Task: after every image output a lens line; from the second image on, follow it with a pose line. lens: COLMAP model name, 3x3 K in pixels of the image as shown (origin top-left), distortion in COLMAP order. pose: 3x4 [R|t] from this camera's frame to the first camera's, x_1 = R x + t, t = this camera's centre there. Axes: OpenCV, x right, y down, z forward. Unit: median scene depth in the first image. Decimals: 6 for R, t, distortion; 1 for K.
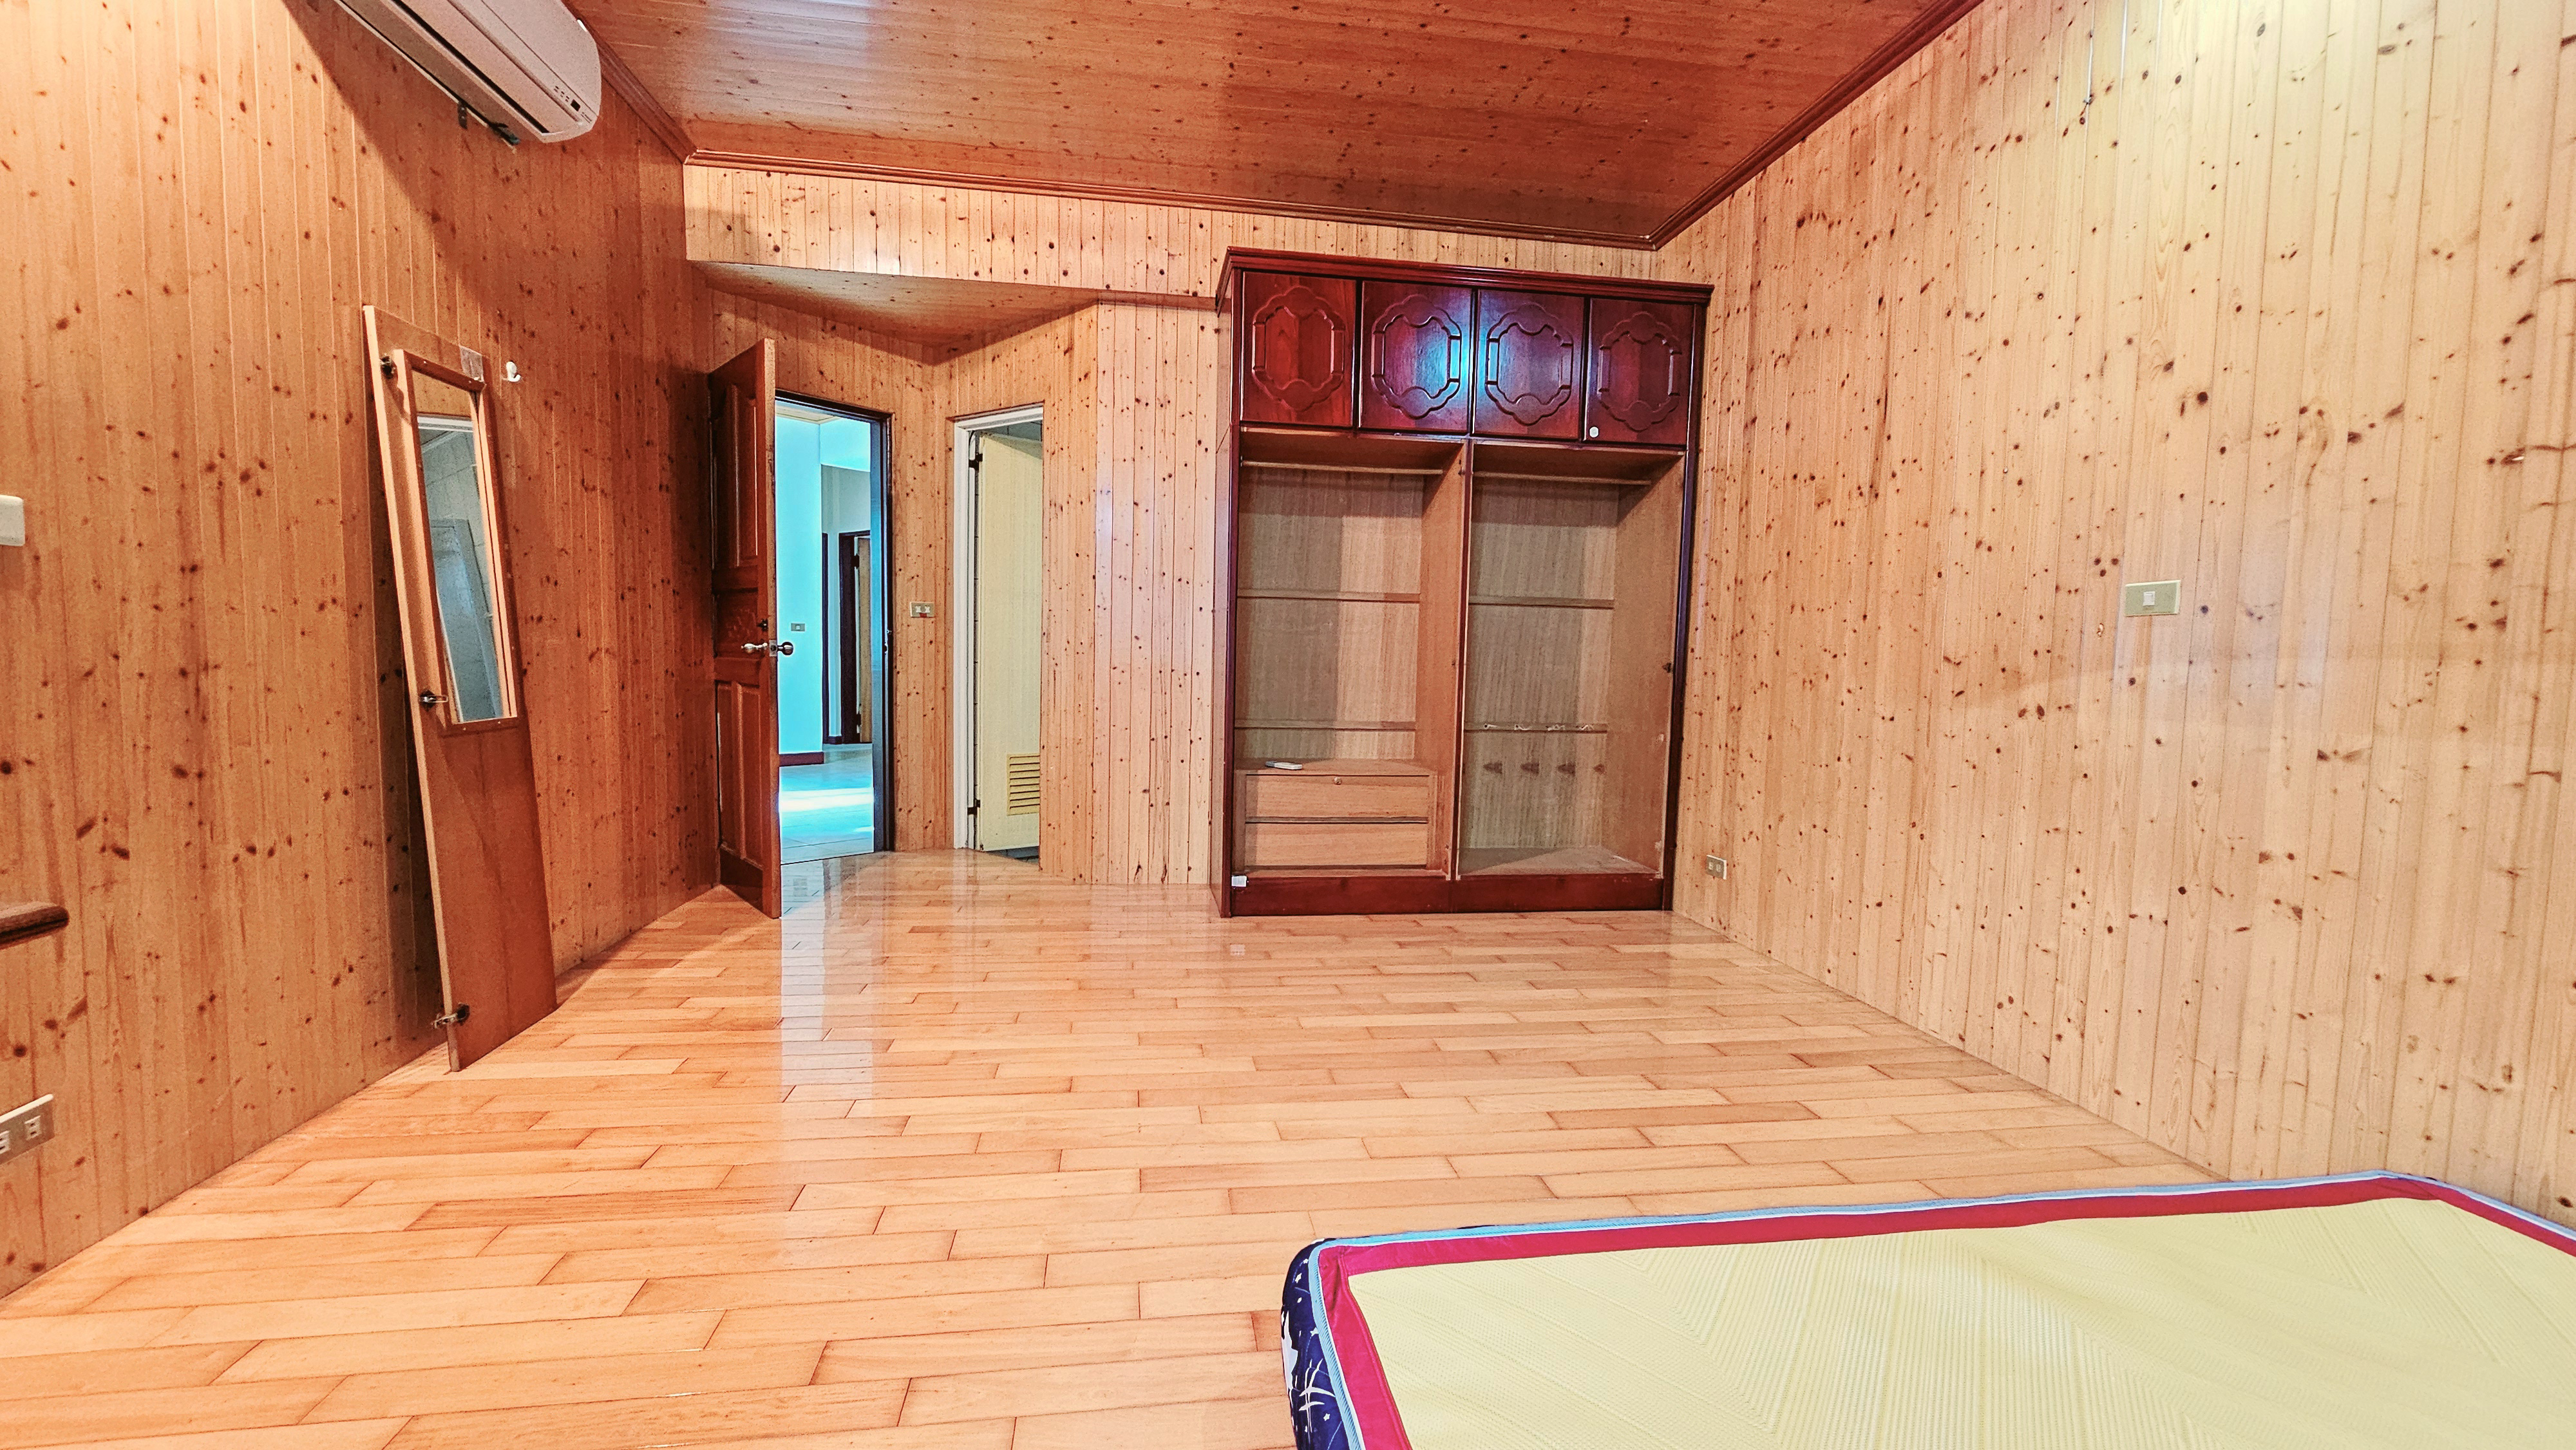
lens RADIAL K [[1054.2, 0, 1285.8], [0, 1054.2, 731.0], [0, 0, 1]] dist [0.000245, 0.000124]
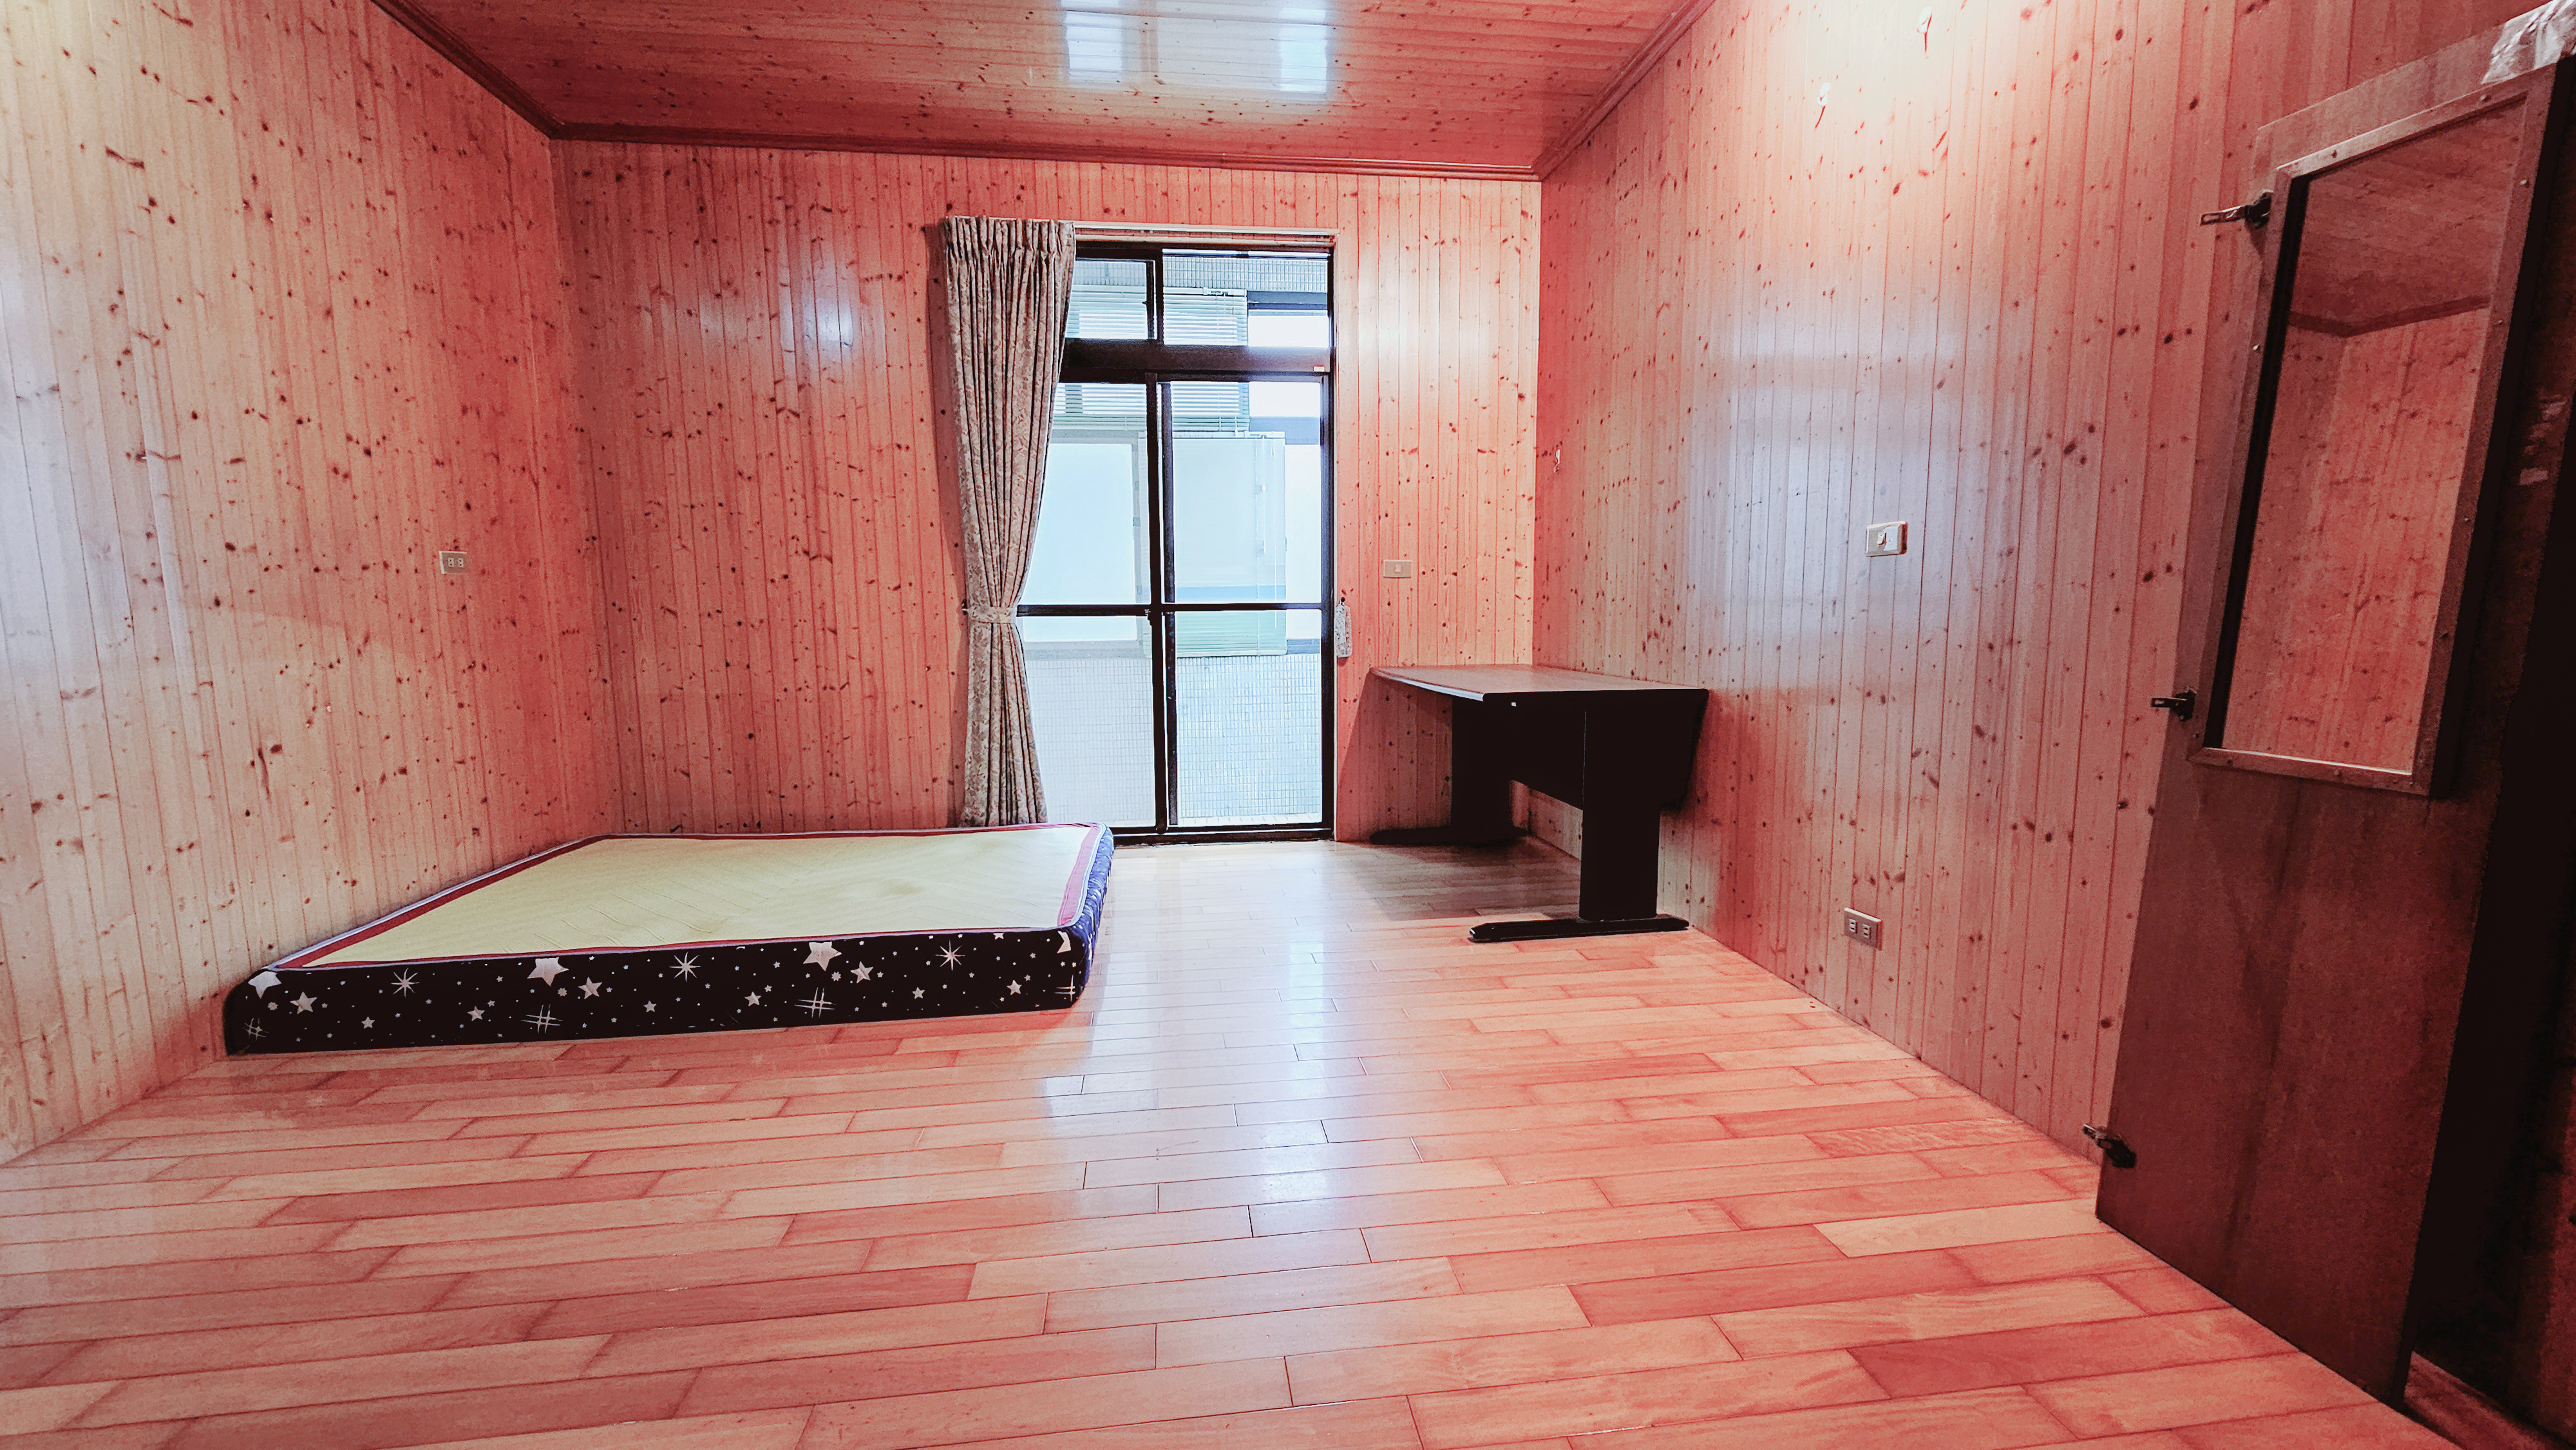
lens RADIAL K [[1054.2, 0, 1285.8], [0, 1054.2, 731.0], [0, 0, 1]] dist [0.000245, 0.000124]
pose [[-0.999436, -0.017651, 0.028572, -0.294469], [-0.011869, 0.981485, 0.191170, -0.160846], [-0.031418, 0.190723, -0.981141, 1.992983]]
